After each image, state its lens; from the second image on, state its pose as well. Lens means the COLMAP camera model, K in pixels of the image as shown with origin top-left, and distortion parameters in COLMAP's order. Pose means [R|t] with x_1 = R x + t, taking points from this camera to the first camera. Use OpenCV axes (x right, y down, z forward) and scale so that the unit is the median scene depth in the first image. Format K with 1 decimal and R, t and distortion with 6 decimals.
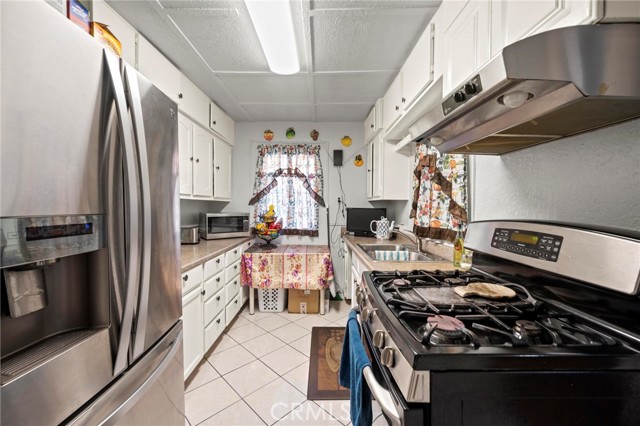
lens RADIAL K [[255.7, 0, 318.8], [0, 255.7, 212.2], [0, 0, 1]] dist [0.000772, -0.000161]
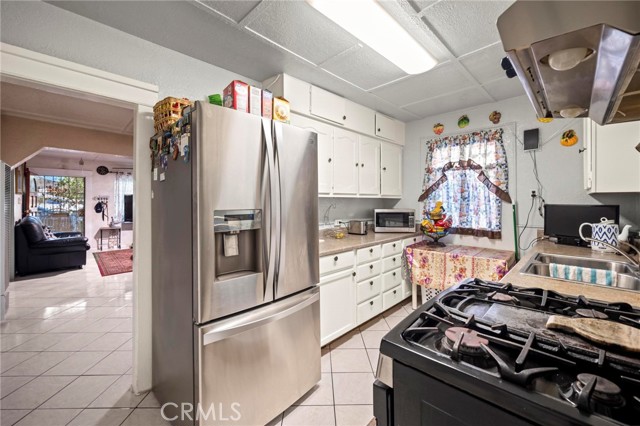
lens RADIAL K [[255.7, 0, 315.5], [0, 255.7, 201.5], [0, 0, 1]] dist [0.000772, -0.000161]
pose [[0.704994, -0.007697, -0.709171, 0.180808], [-0.010538, 0.999717, -0.021327, -0.002572], [0.709135, 0.022509, 0.704714, -0.000581]]
